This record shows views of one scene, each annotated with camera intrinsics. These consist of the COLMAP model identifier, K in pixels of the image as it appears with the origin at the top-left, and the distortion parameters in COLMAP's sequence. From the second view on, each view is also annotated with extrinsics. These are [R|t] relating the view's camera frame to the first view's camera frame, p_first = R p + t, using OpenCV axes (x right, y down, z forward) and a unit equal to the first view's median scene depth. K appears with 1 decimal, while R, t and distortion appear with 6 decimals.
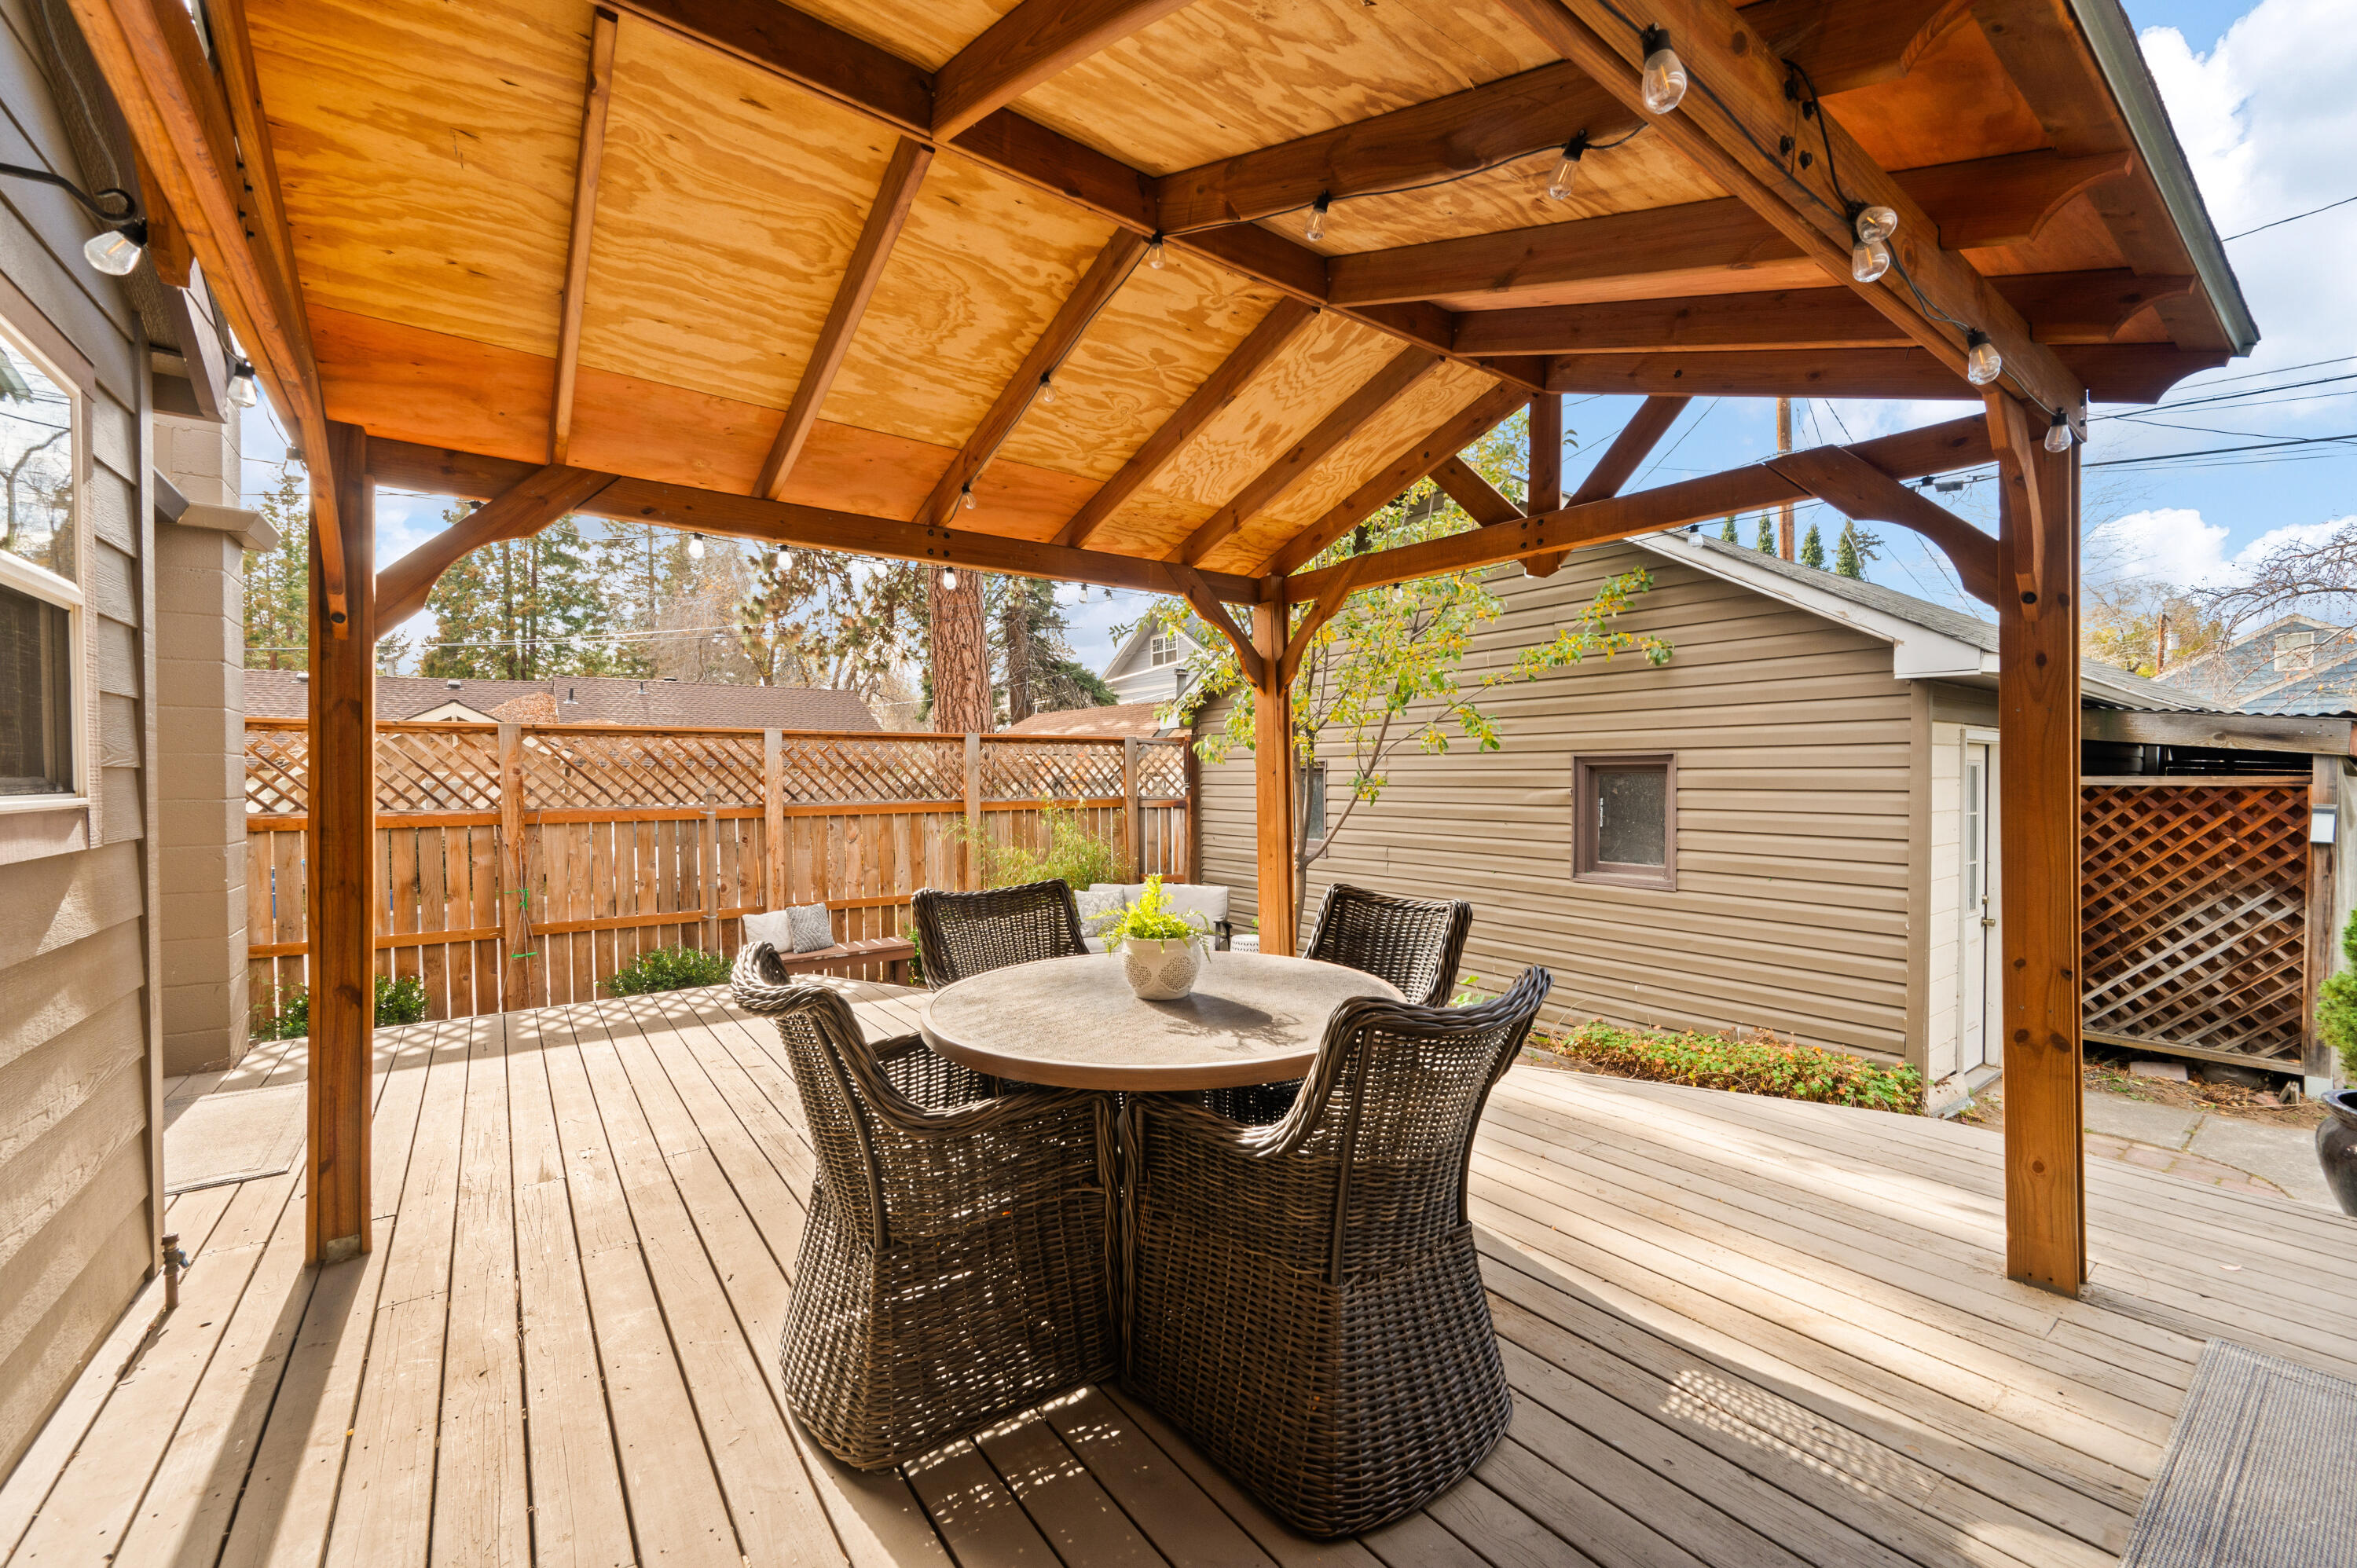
lens RADIAL K [[936.6, 0, 1167.2], [0, 936.6, 782.7], [0, 0, 1]] dist [-0.001776, -0.000020]
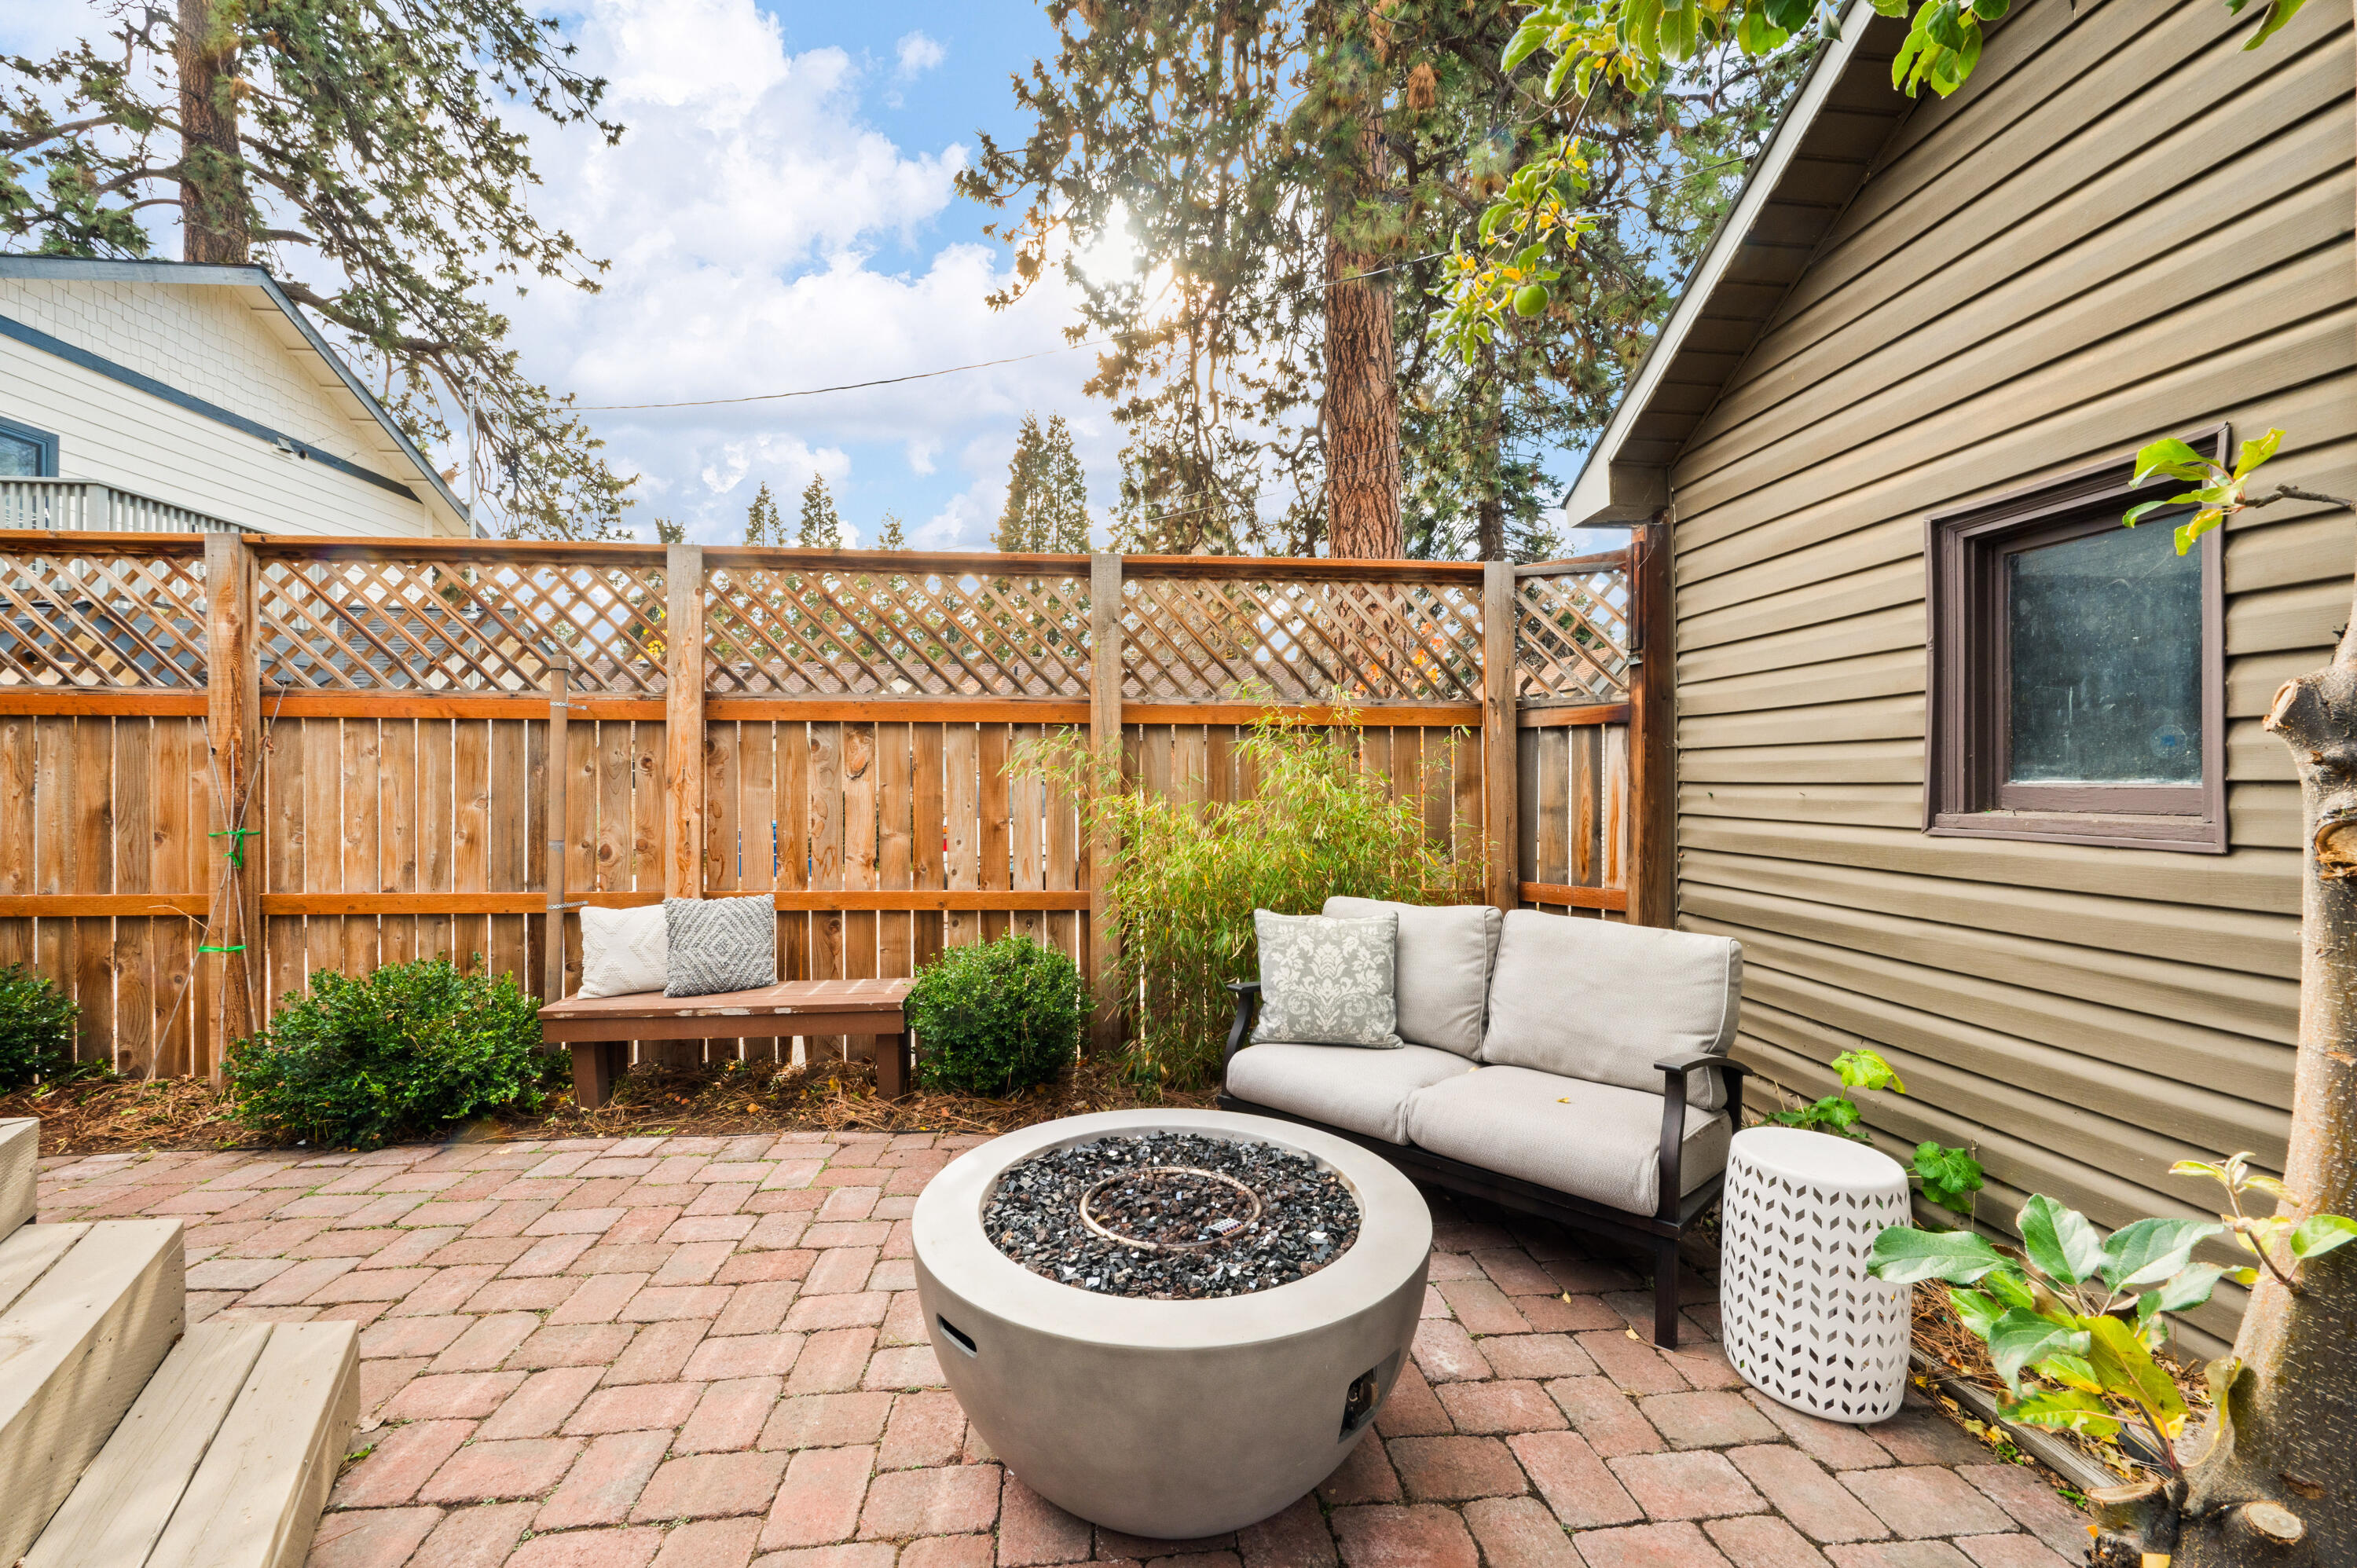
lens RADIAL K [[936.6, 0, 1179.5], [0, 936.6, 775.5], [0, 0, 1]] dist [-0.001776, -0.000020]
pose [[0.860569, 0.006746, -0.509290, 0.064649], [-0.012886, 0.999881, -0.008529, 0.064454], [0.509171, 0.013902, 0.860553, 0.659984]]
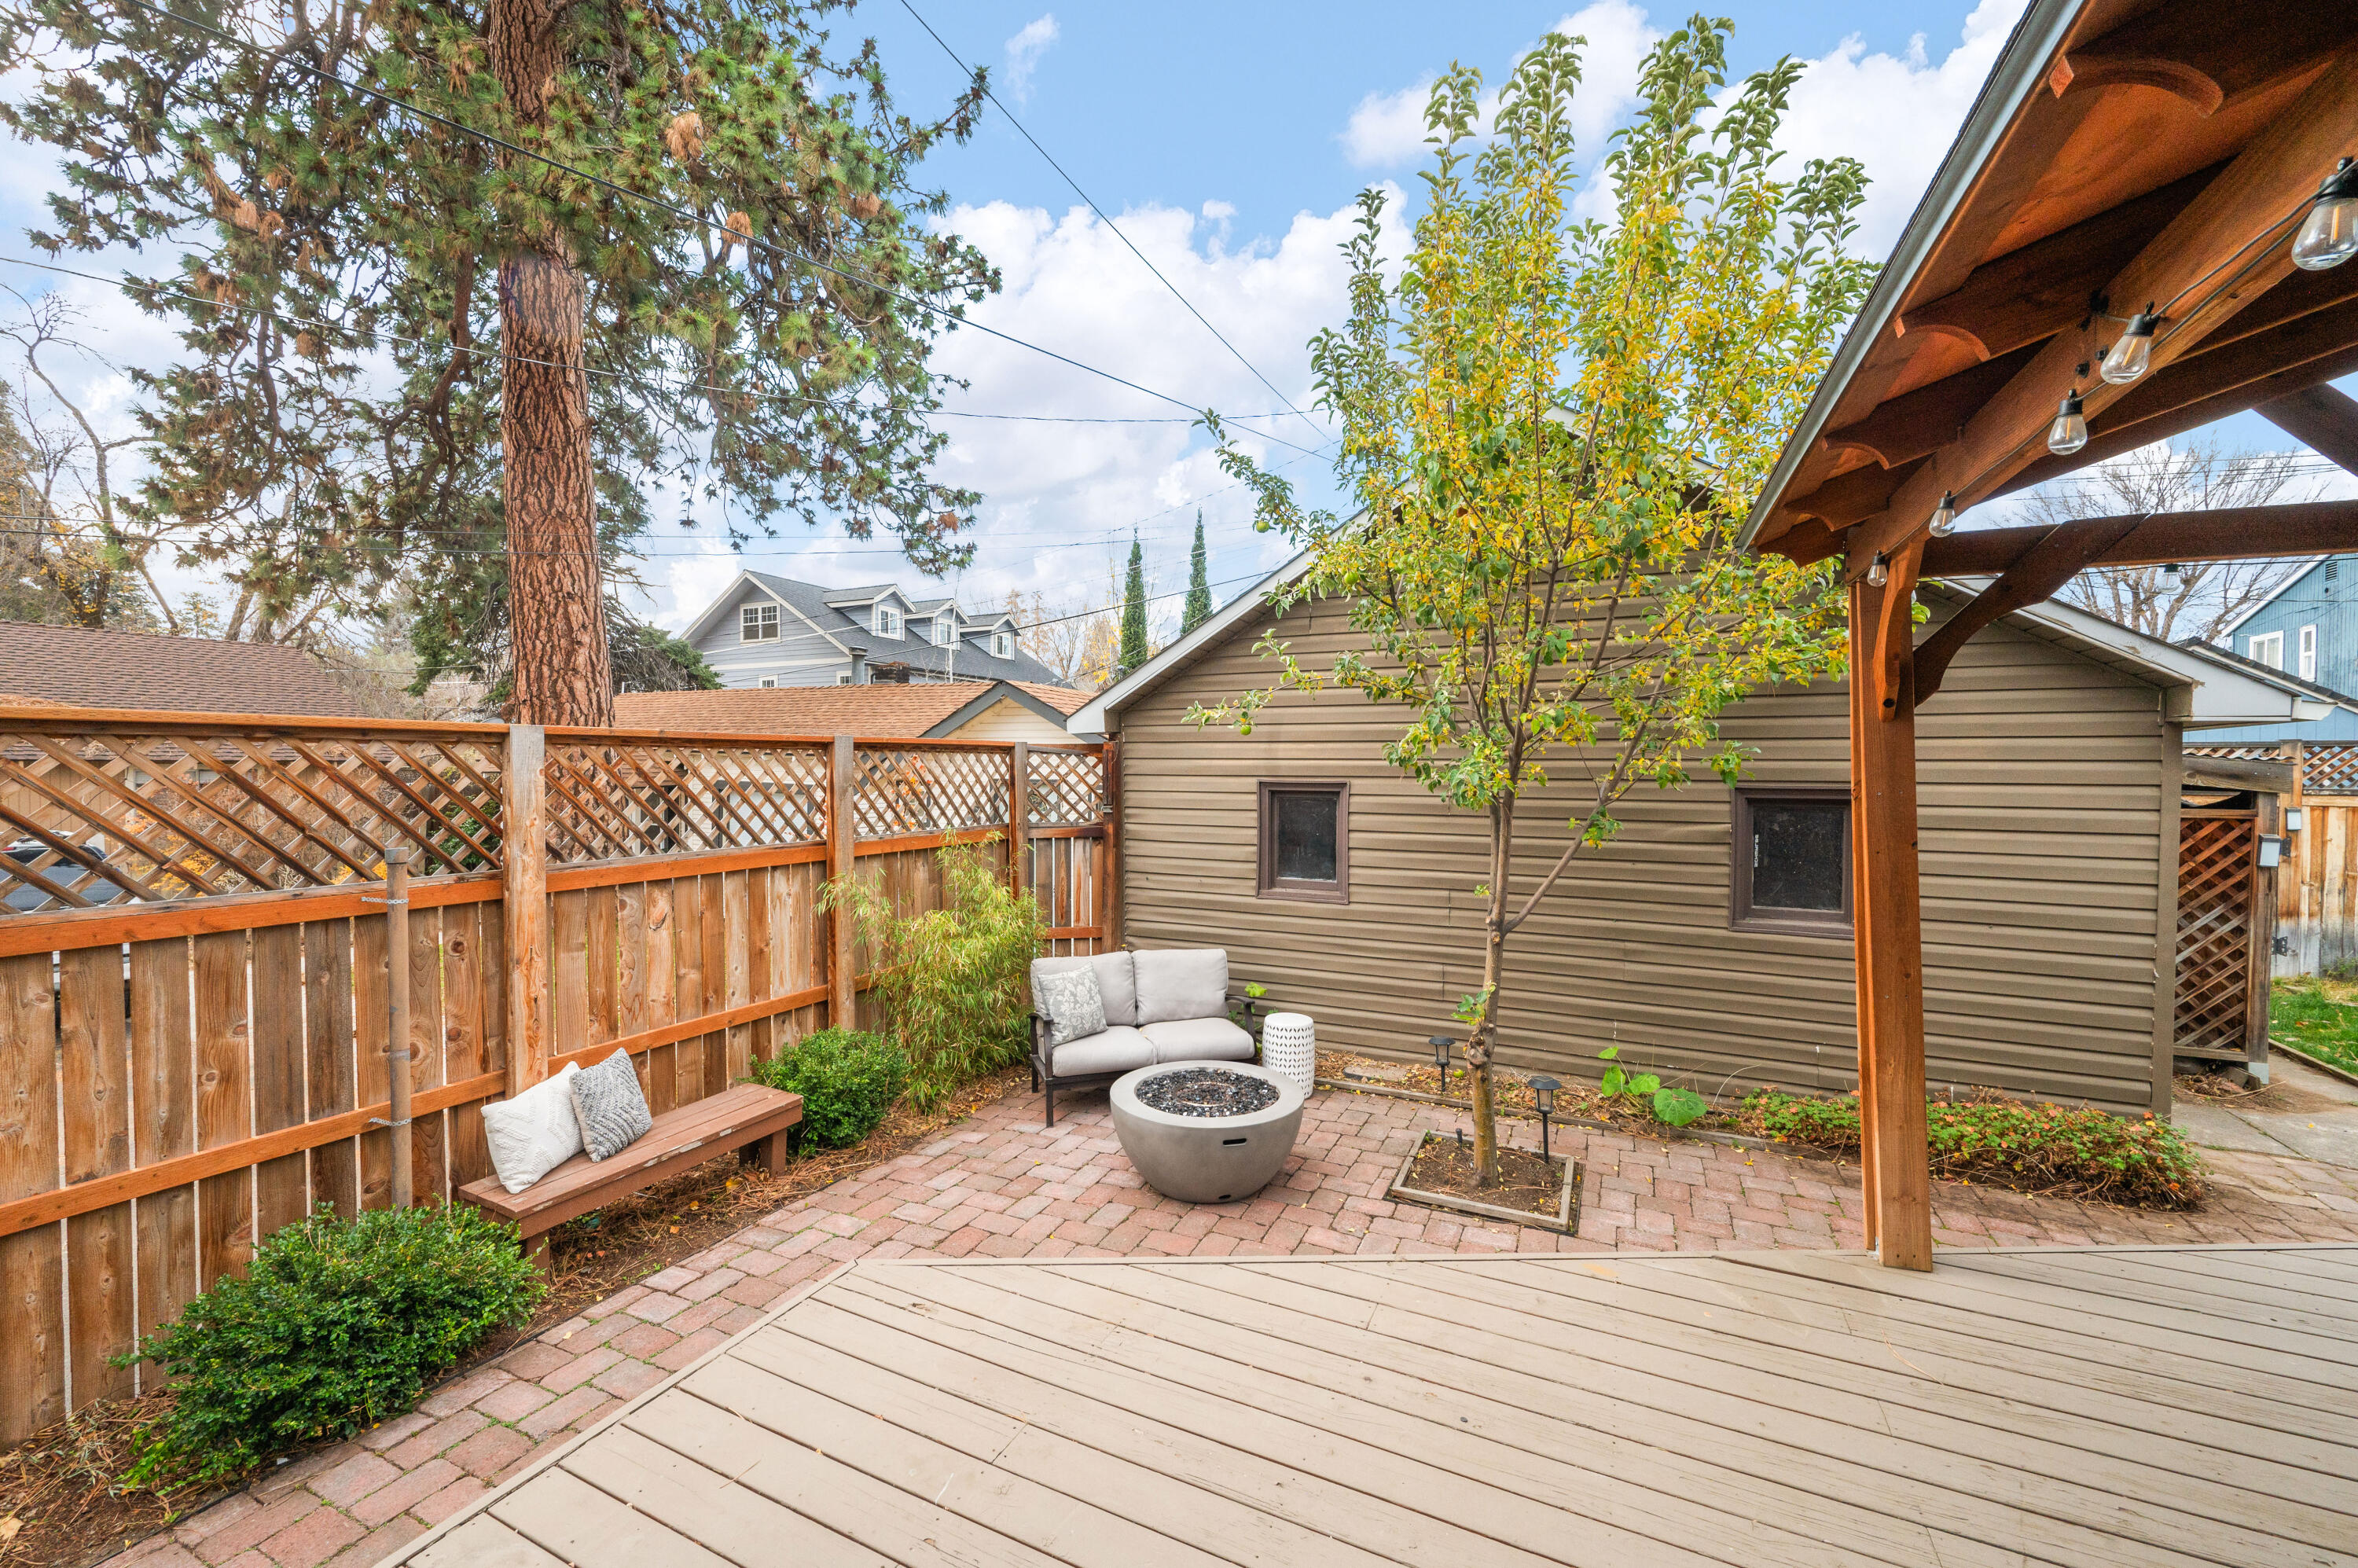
lens RADIAL K [[937.0, 0, 1172.7], [0, 937.0, 774.6], [0, 0, 1]] dist [-0.001776, -0.000020]
pose [[0.881402, 0.001355, 0.472366, -0.330274], [-0.002624, 0.999994, 0.002029, -0.030577], [-0.472360, -0.003028, 0.881400, 0.360843]]
